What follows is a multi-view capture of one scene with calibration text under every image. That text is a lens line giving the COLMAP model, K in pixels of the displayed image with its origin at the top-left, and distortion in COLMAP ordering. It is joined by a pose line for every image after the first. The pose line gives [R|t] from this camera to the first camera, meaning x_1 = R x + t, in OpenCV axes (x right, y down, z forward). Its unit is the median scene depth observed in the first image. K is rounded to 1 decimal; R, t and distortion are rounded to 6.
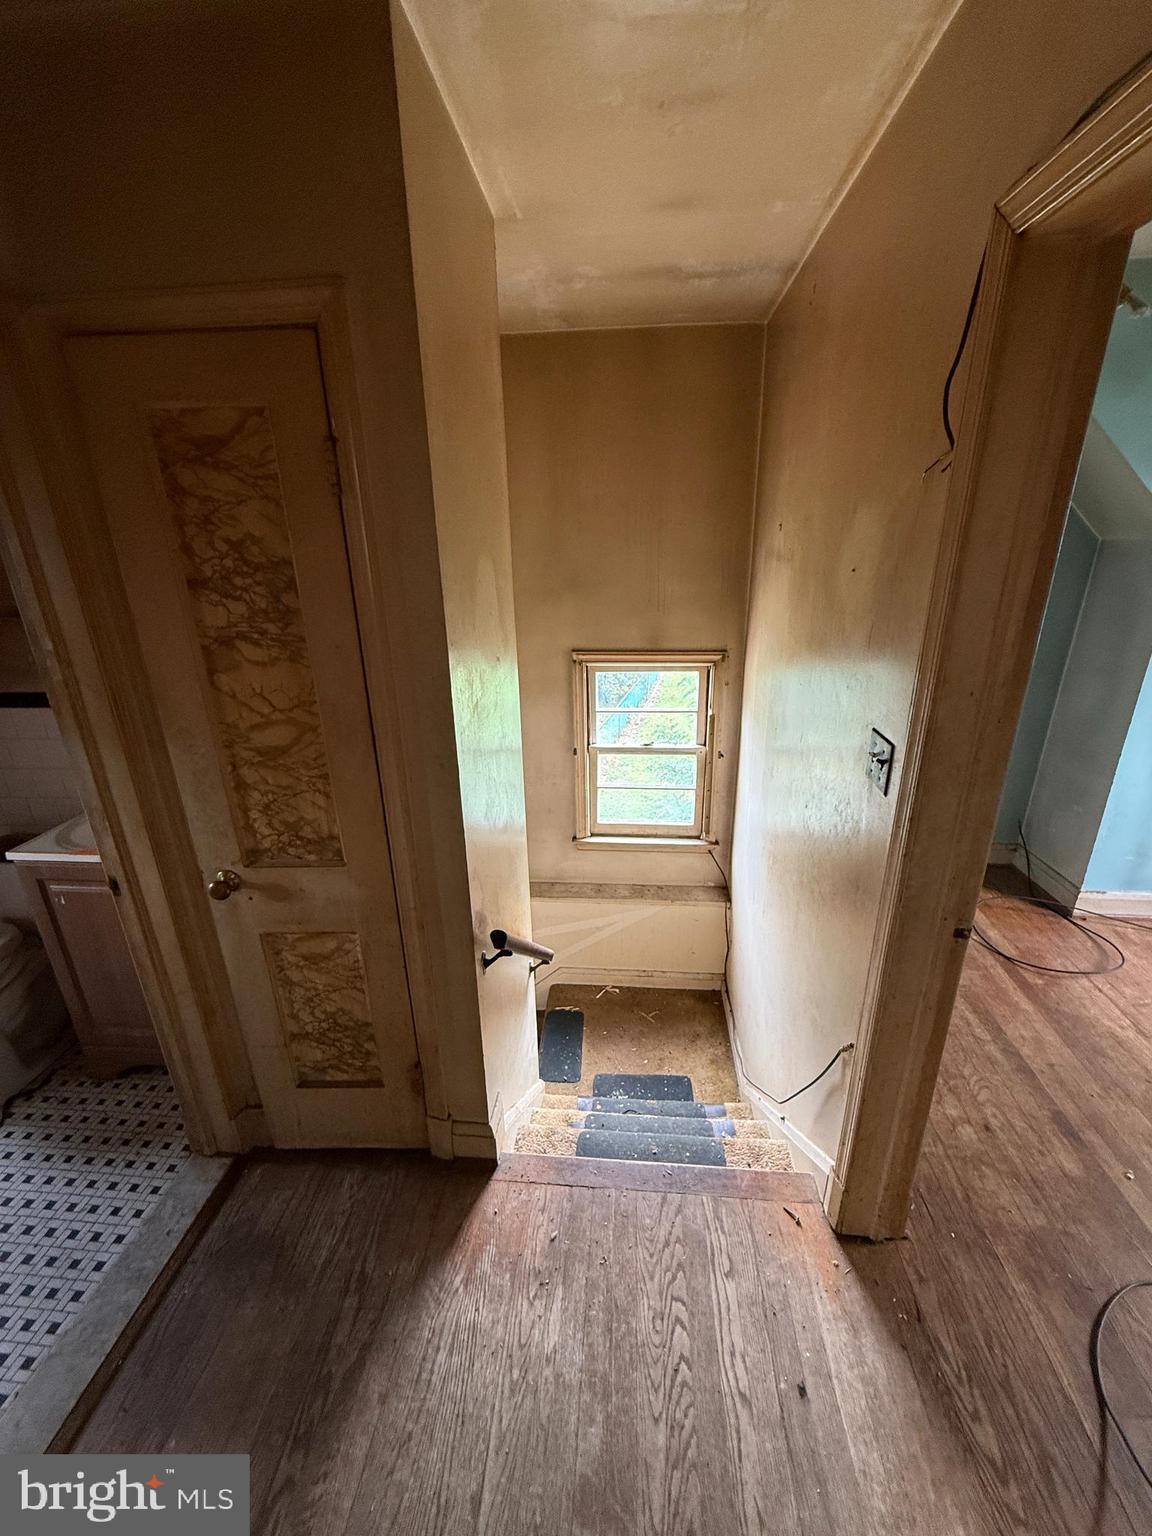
lens RADIAL K [[615.0, 0, 579.9], [0, 615.0, 763.8], [0, 0, 1]] dist [0.000681, 0.000919]
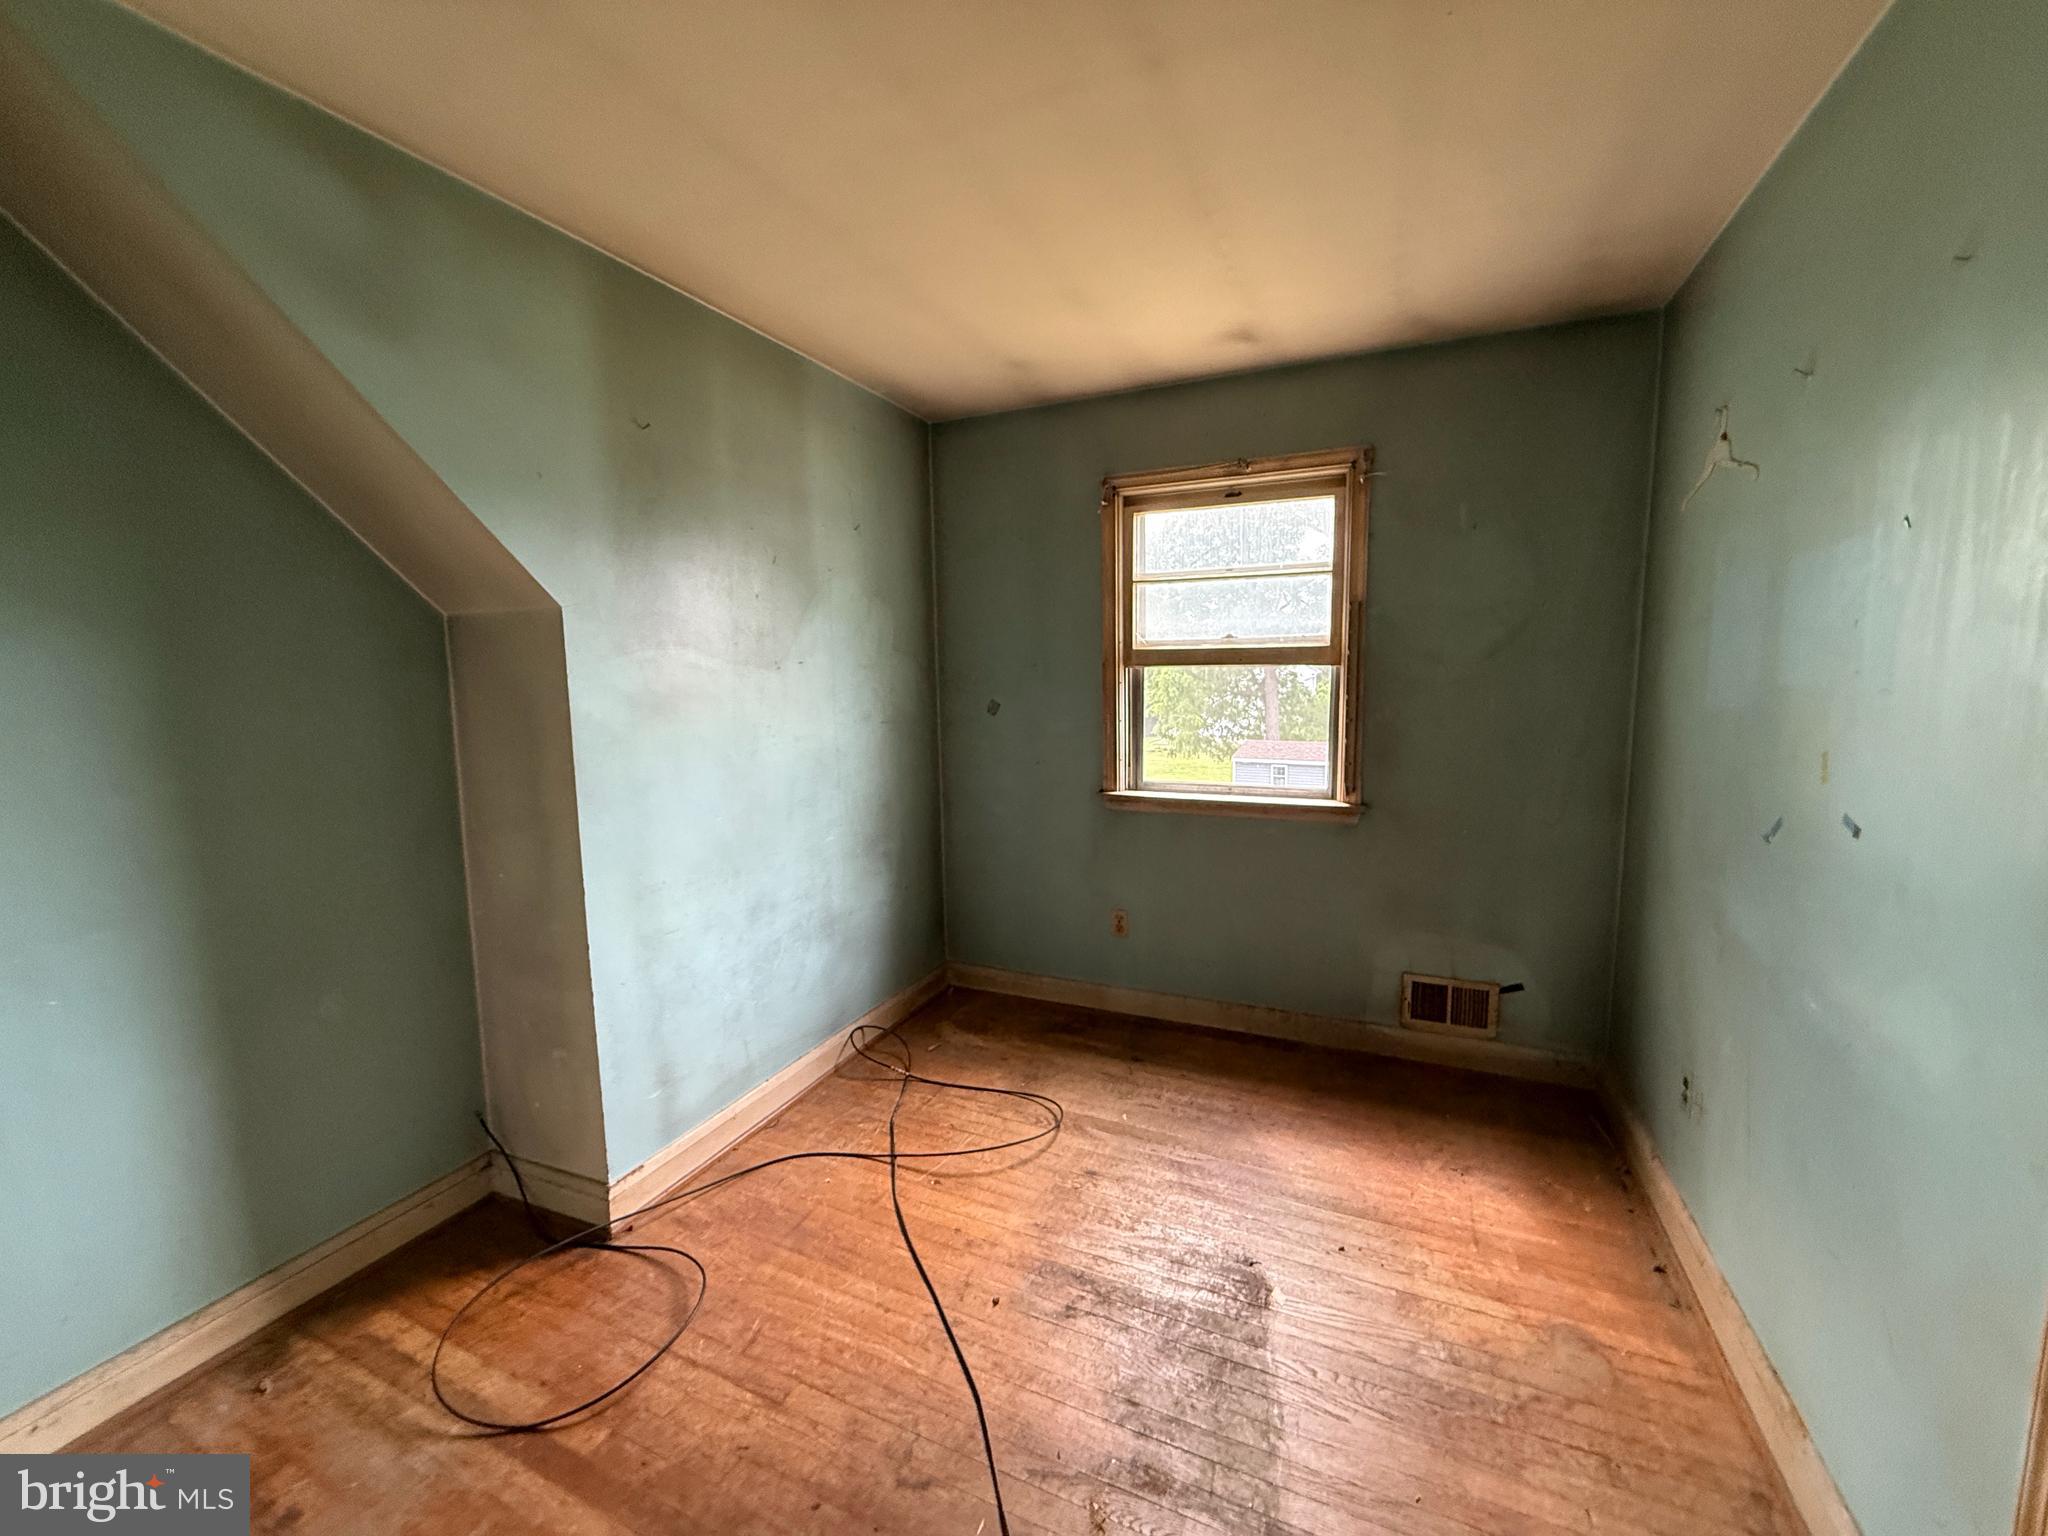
lens RADIAL K [[819.9, 0, 1023.4], [0, 819.9, 755.7], [0, 0, 1]] dist [0.000681, 0.000919]
pose [[0.328035, -0.098578, 0.939508, 0.258845], [0.333374, 0.942632, -0.017493, -0.033715], [-0.883886, 0.318946, 0.342080, 0.265243]]
